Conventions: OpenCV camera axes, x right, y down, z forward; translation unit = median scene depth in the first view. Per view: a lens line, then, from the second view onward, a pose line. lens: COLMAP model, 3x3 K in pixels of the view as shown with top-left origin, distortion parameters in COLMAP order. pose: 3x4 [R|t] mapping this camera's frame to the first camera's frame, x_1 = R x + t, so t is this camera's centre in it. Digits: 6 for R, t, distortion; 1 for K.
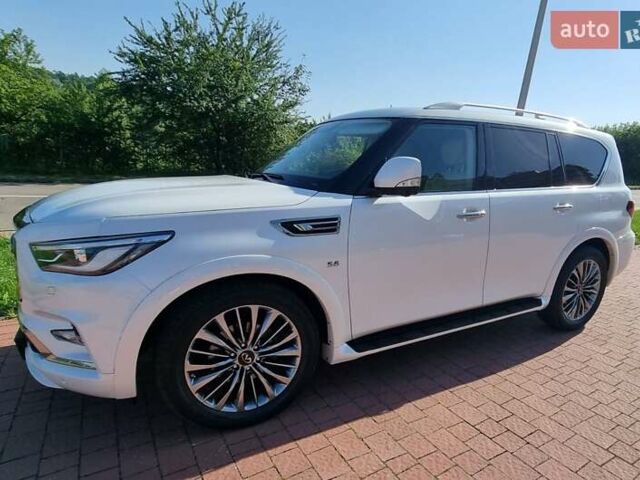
lens RADIAL K [[439.7, 0, 355.9], [0, 439.7, 263.8], [0, 0, 1]] dist [-0.012982, -0.003423]
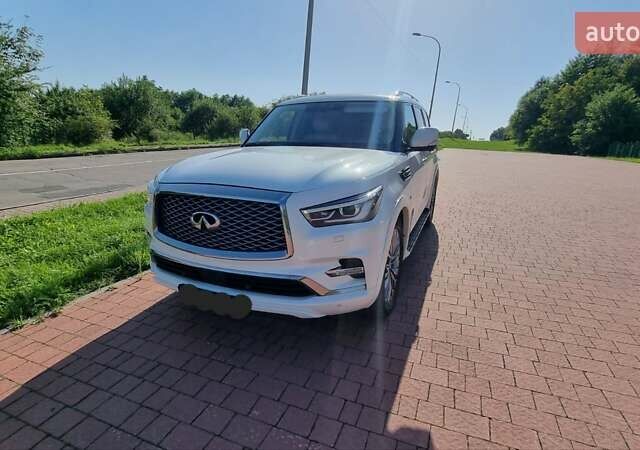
lens RADIAL K [[363.4, 0, 319.1], [0, 363.4, 227.6], [0, 0, 1]] dist [0.000760, -0.000076]
pose [[0.823543, -0.188976, 0.534851, -1.027512], [0.161450, 0.981967, 0.098359, -0.070959], [-0.543794, 0.005349, 0.839202, 0.073785]]
